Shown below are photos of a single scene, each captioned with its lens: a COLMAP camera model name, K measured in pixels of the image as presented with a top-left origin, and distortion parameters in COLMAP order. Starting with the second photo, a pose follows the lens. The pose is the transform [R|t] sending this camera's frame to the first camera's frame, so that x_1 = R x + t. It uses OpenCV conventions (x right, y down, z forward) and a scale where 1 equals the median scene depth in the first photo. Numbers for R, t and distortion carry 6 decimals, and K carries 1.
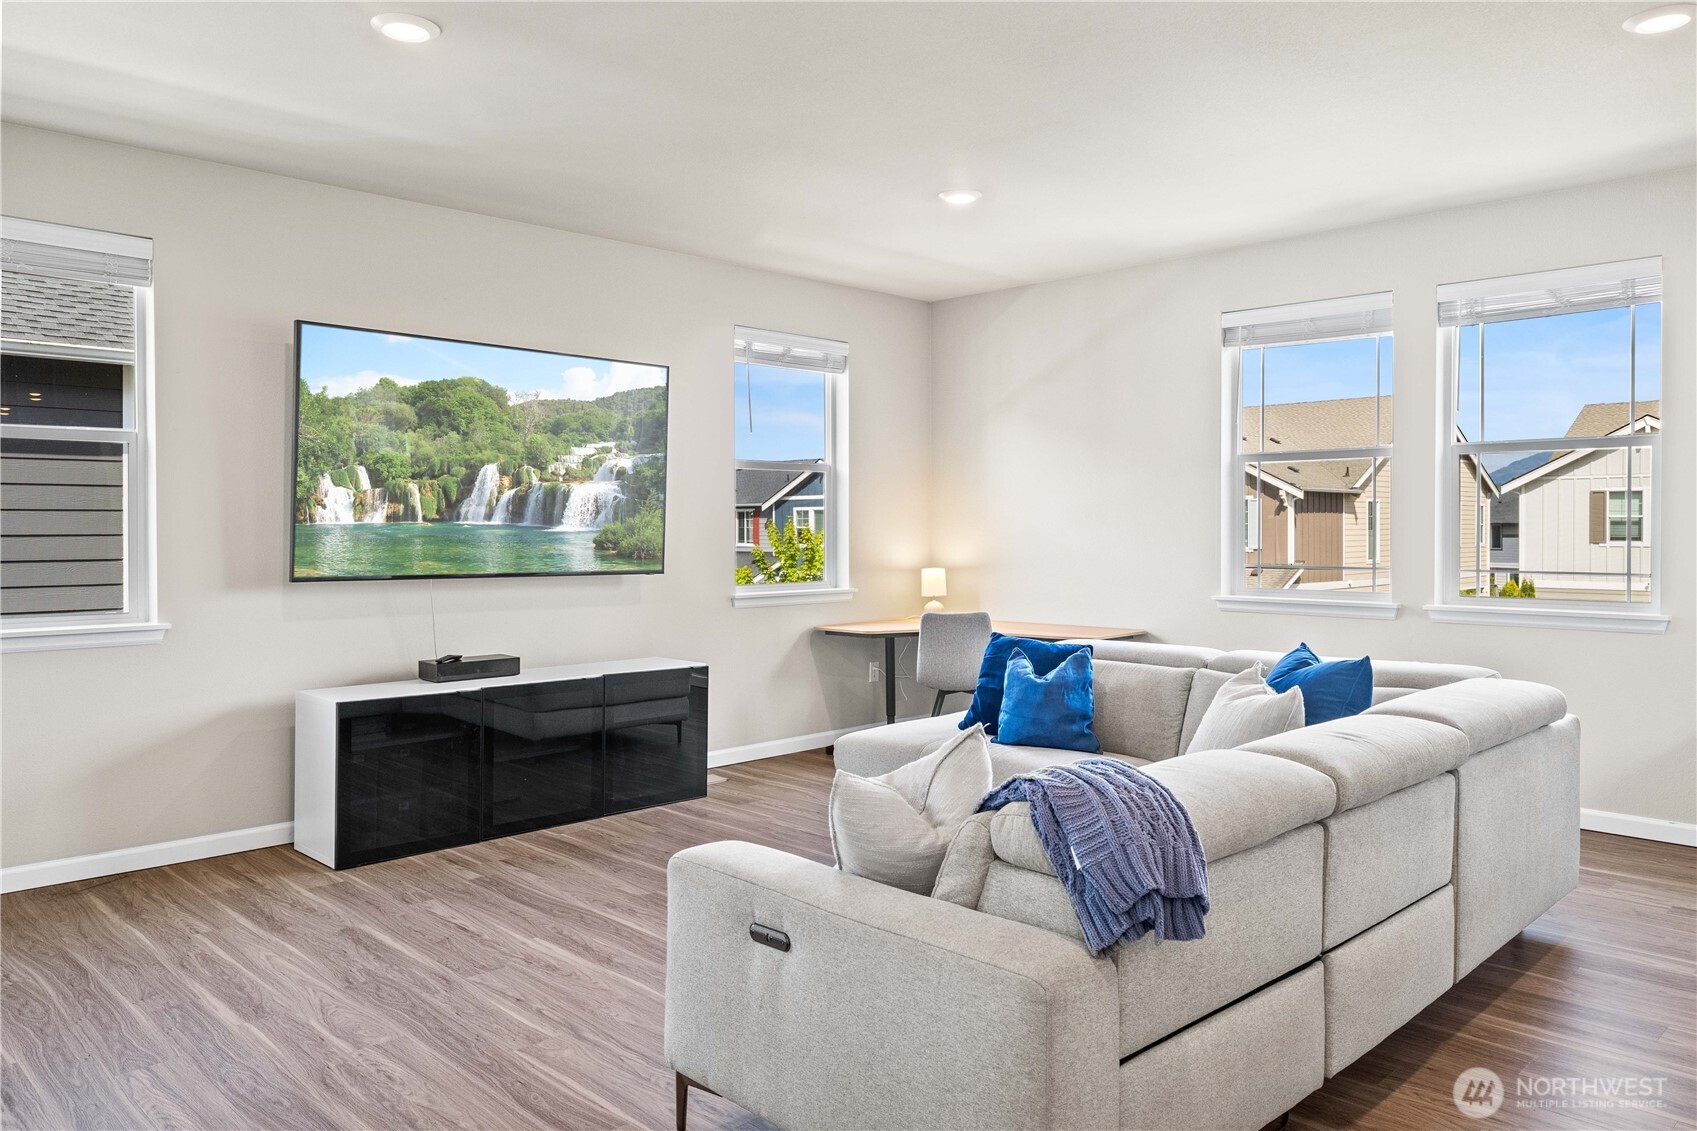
lens RADIAL K [[1207.8, 0, 848.5], [0, 1207.8, 565.5], [0, 0, 1]] dist [0.006276, 0.001077]
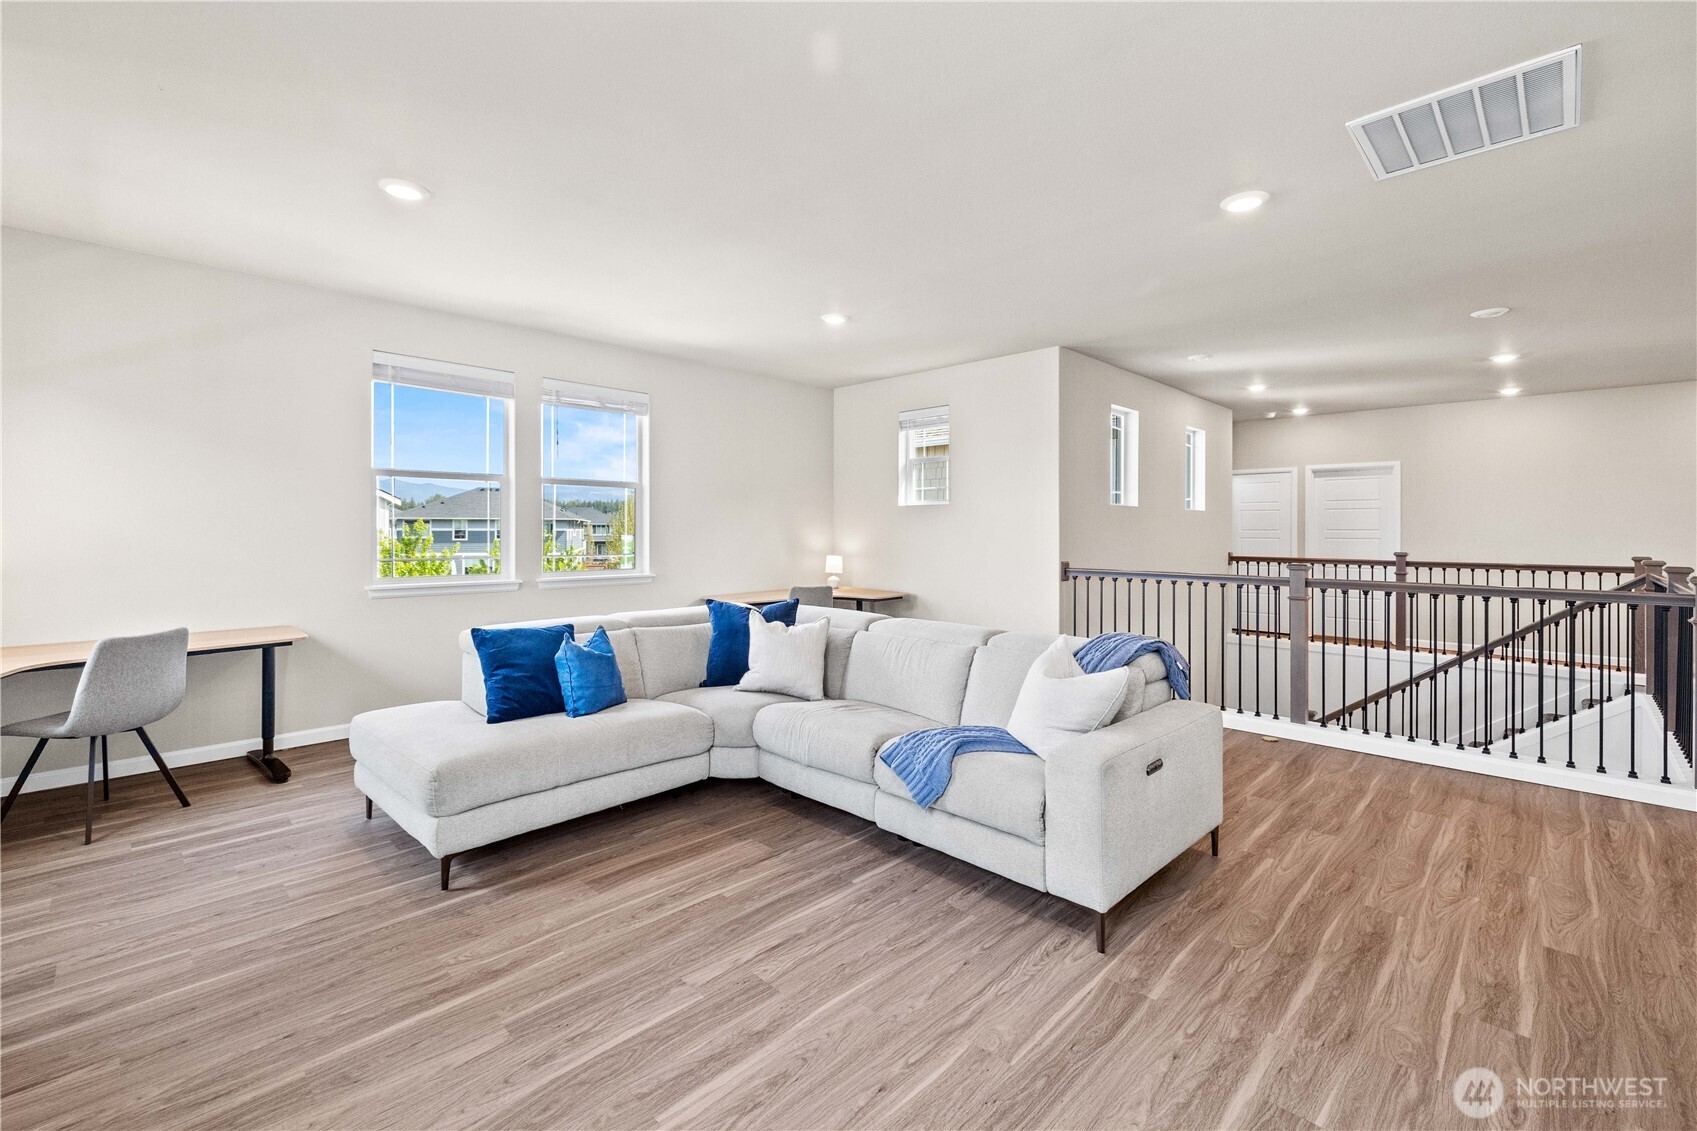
lens RADIAL K [[722.4, 0, 845.1], [0, 722.4, 536.9], [0, 0, 1]] dist [0.000603, 0.000234]
pose [[-0.013458, -0.003861, 0.999902, -0.698391], [0.030956, 0.999512, 0.004277, -0.020864], [-0.999430, 0.031011, -0.013332, 0.929222]]
